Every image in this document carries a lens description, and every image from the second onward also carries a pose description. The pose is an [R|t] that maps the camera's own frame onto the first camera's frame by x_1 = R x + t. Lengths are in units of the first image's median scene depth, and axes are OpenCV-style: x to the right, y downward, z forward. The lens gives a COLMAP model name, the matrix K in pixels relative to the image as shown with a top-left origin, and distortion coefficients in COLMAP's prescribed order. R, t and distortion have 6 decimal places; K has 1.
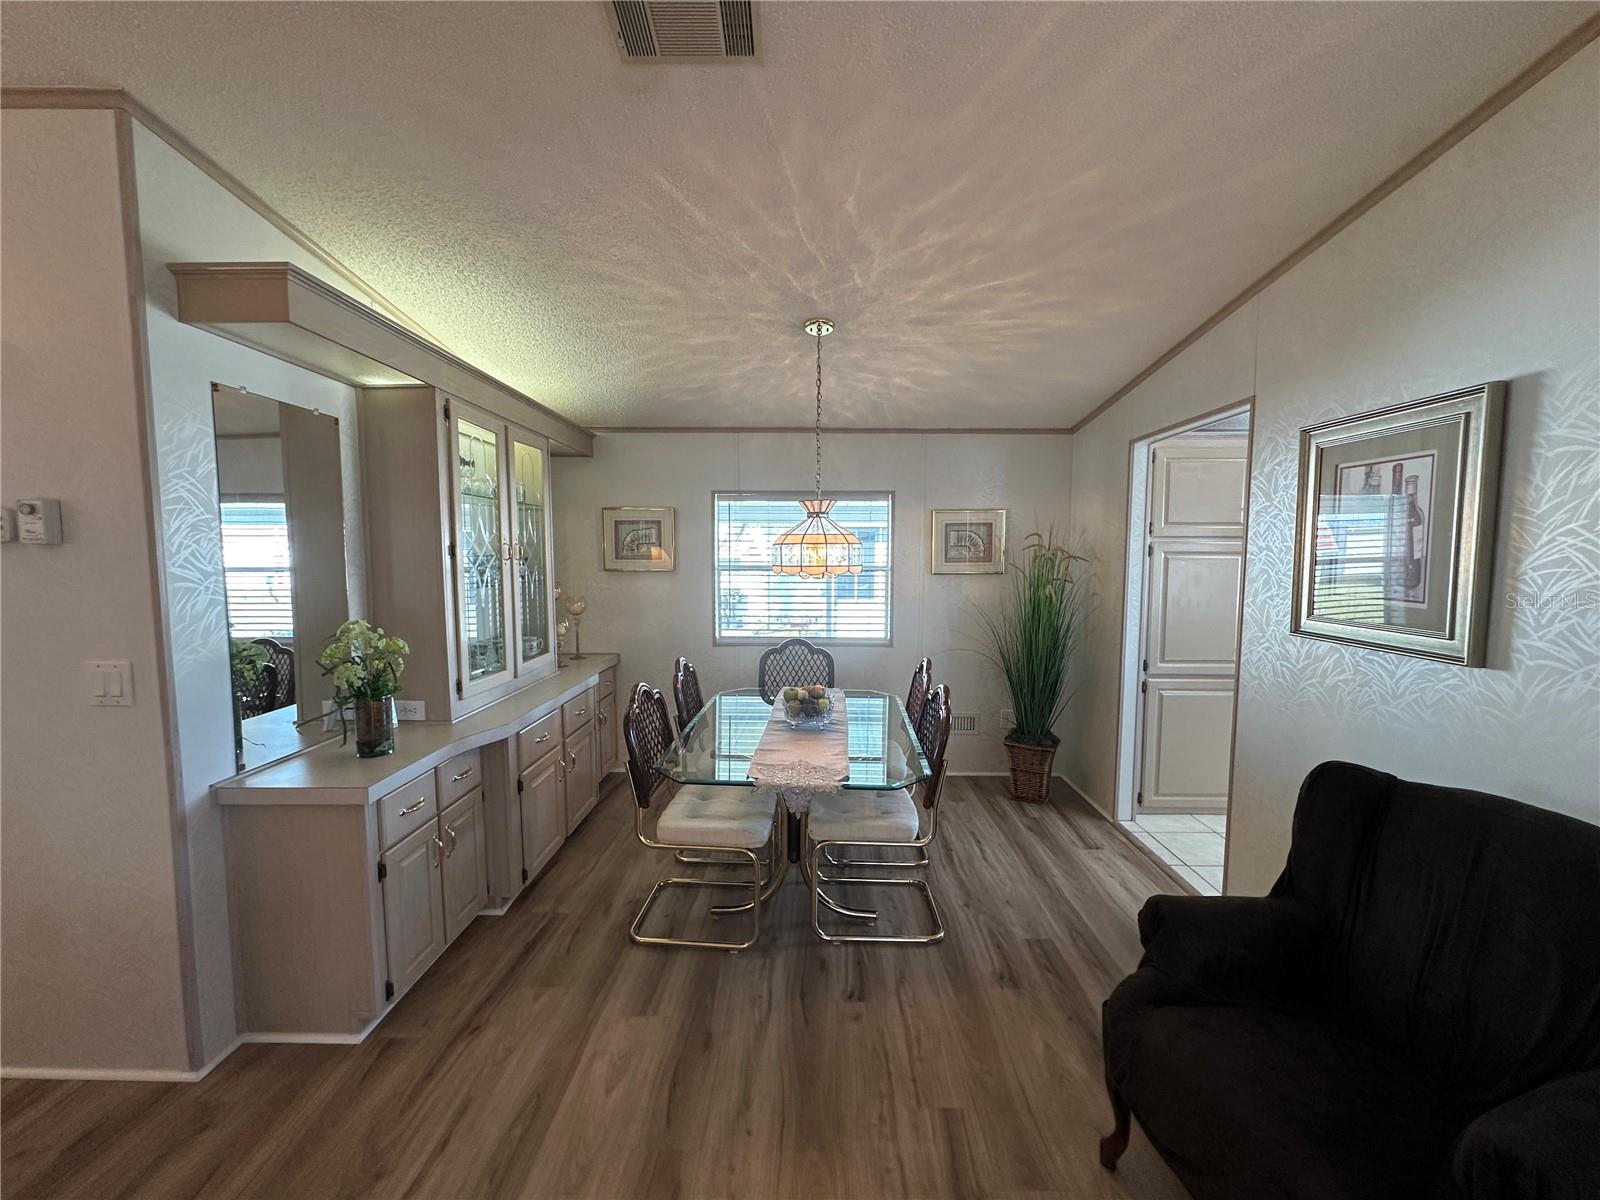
lens RADIAL K [[641.7, 0, 798.4], [0, 641.7, 598.6], [0, 0, 1]] dist [-0.002400, 0.000155]
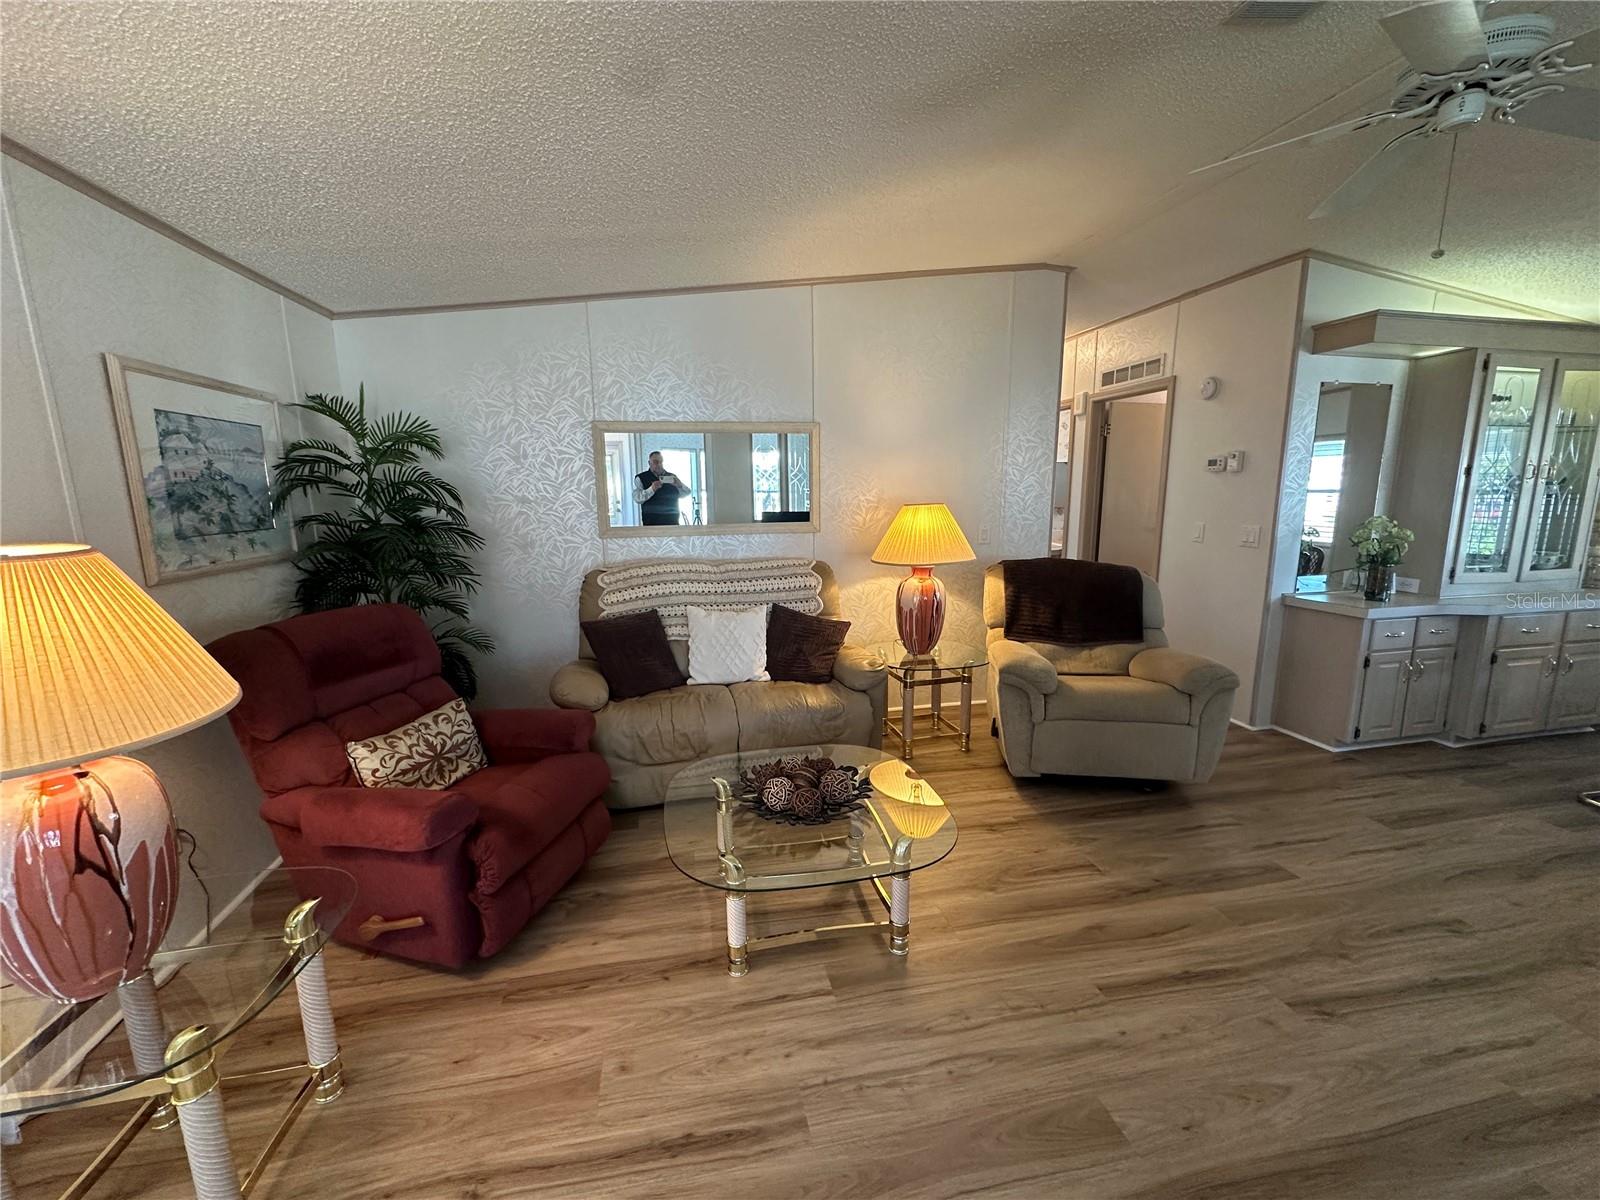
lens RADIAL K [[641.7, 0, 798.4], [0, 641.7, 598.6], [0, 0, 1]] dist [-0.002400, 0.000155]
pose [[0.232649, 0.165178, -0.958431, 0.526257], [-0.063057, 0.985960, 0.154616, 0.079322], [0.970514, 0.024465, 0.239799, -0.767894]]
